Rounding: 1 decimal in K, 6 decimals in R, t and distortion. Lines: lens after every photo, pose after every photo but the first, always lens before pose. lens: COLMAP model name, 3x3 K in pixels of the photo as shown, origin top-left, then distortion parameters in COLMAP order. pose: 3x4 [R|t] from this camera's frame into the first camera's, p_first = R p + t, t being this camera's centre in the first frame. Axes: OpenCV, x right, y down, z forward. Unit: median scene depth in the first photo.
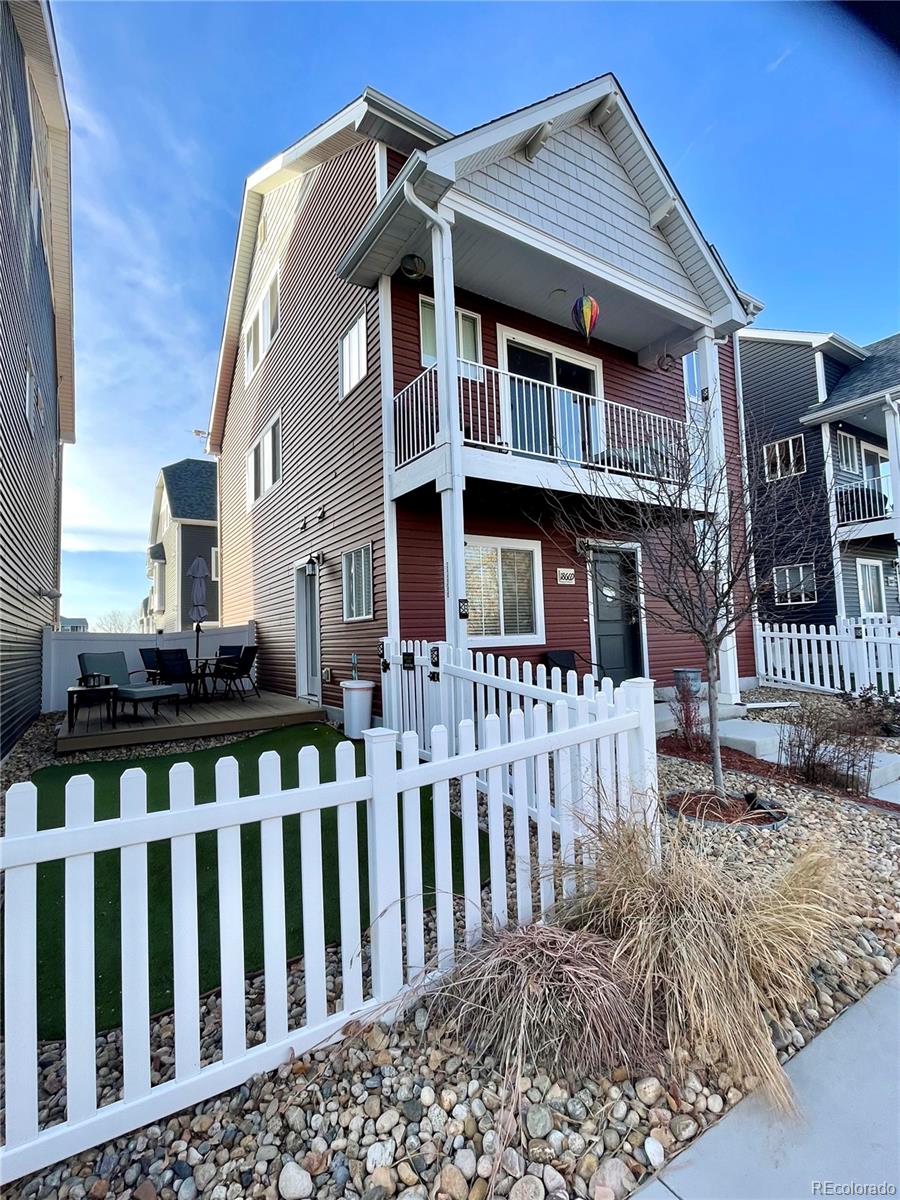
lens RADIAL K [[561.2, 0, 450.6], [0, 561.2, 597.8], [0, 0, 1]] dist [-0.001343, -0.000130]
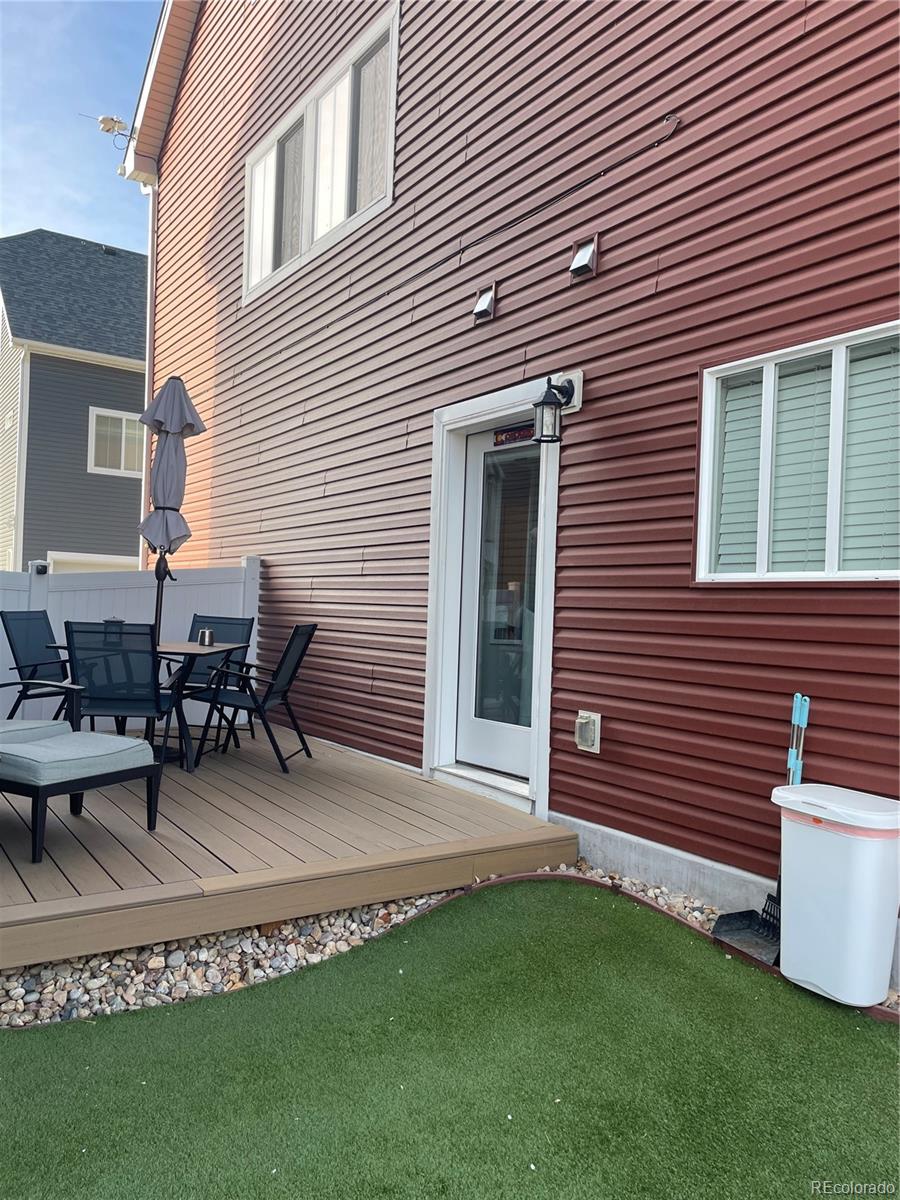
lens RADIAL K [[919.5, 0, 460.2], [0, 919.5, 594.0], [0, 0, 1]] dist [0.090531, -0.118520]
pose [[0.997237, 0.068203, 0.029436, -0.218558], [-0.069717, 0.996108, 0.053929, 0.019208], [-0.025644, -0.055833, 0.998111, 0.302445]]
